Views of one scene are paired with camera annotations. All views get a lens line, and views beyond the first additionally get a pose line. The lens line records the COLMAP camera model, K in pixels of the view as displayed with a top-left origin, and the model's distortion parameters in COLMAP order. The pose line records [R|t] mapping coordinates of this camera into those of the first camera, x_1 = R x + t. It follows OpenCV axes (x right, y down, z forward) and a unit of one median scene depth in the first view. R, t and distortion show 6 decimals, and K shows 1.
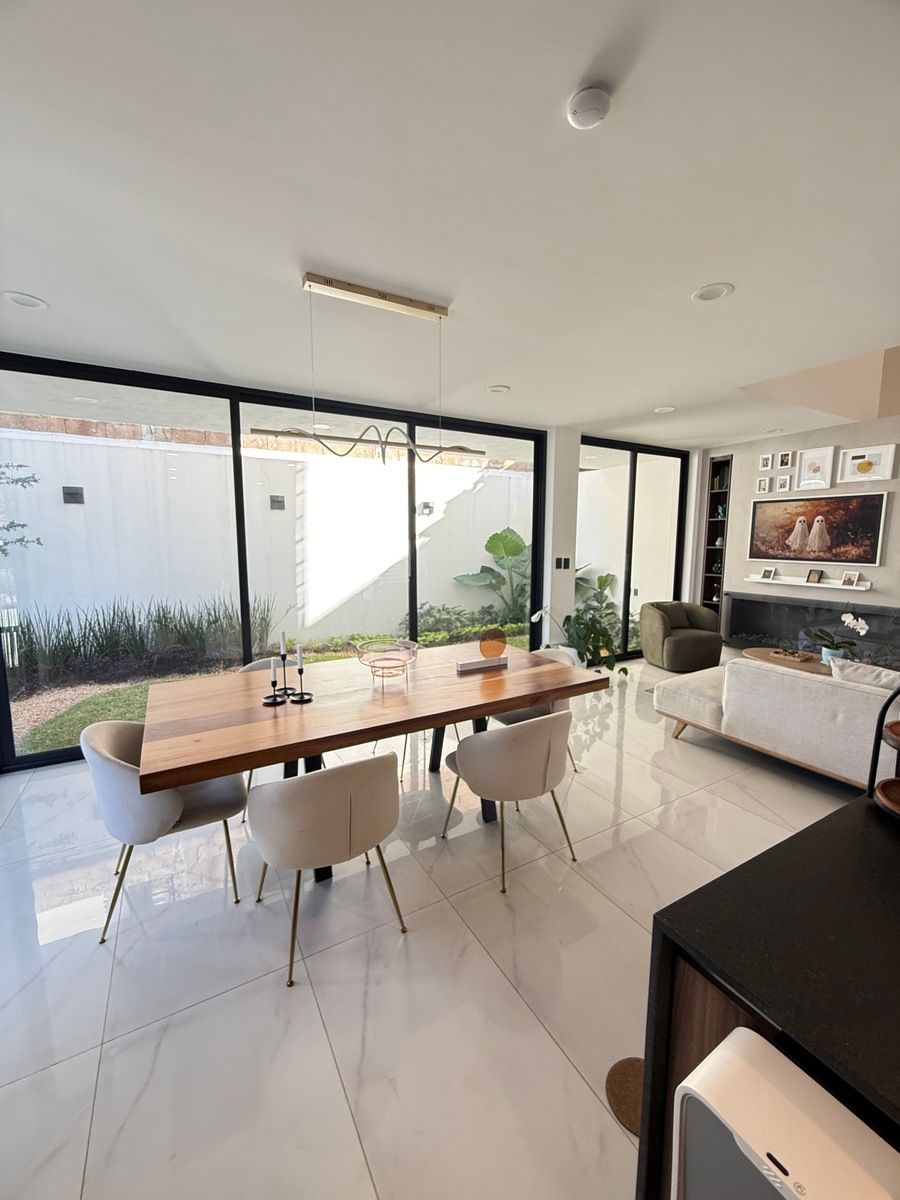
lens RADIAL K [[479.7, 0, 452.2], [0, 479.7, 600.8], [0, 0, 1]] dist [-0.001373, 0.000548]
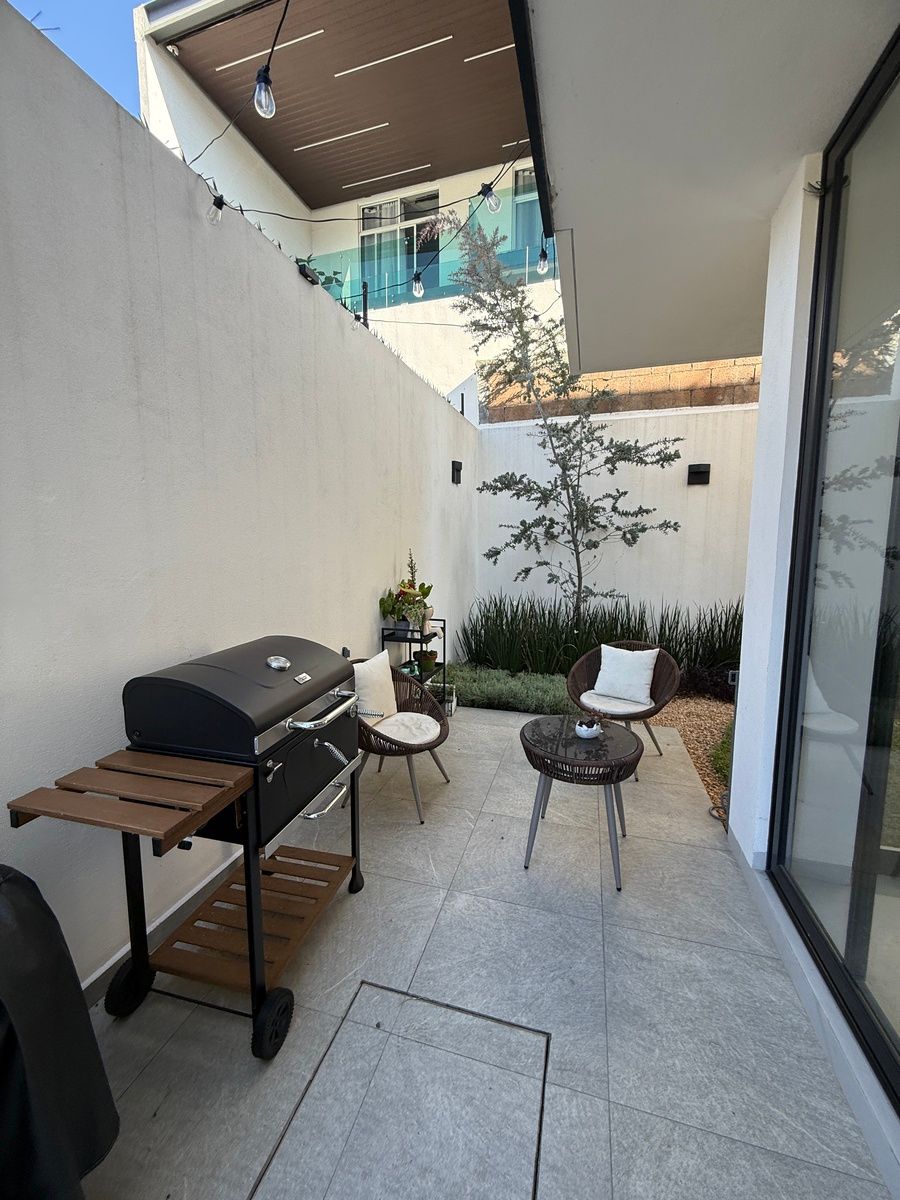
lens RADIAL K [[479.7, 0, 447.0], [0, 479.7, 595.8], [0, 0, 1]] dist [-0.001373, 0.000548]
pose [[0.693345, 0.077206, -0.716458, -0.496703], [-0.084024, 0.996124, 0.026030, 0.014089], [0.715691, 0.042151, 0.697144, 0.089255]]
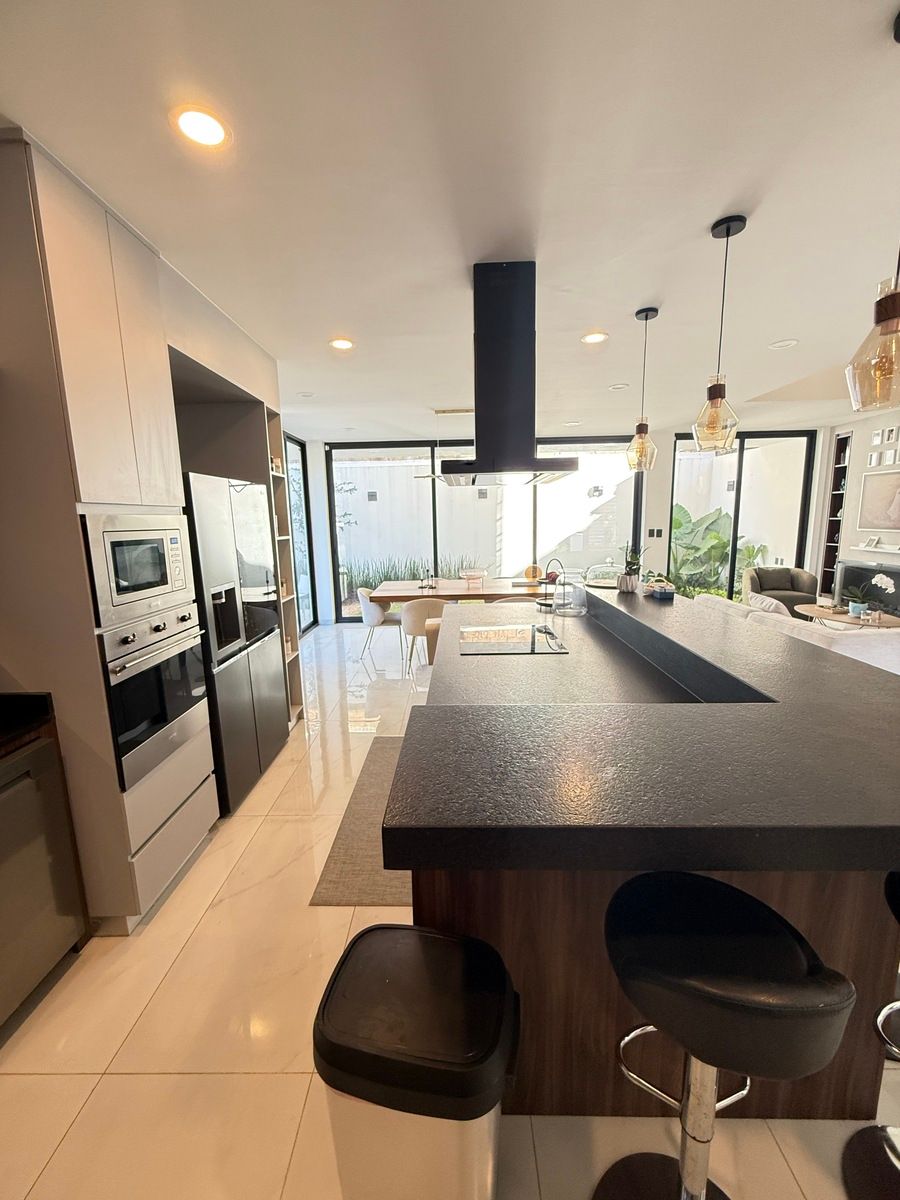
lens RADIAL K [[479.7, 0, 452.7], [0, 479.7, 599.2], [0, 0, 1]] dist [-0.001373, 0.000548]
pose [[0.862401, 0.064628, -0.502083, 0.386192], [-0.042253, 0.997546, 0.055830, 0.049204], [0.504459, -0.026933, 0.863015, -0.396303]]
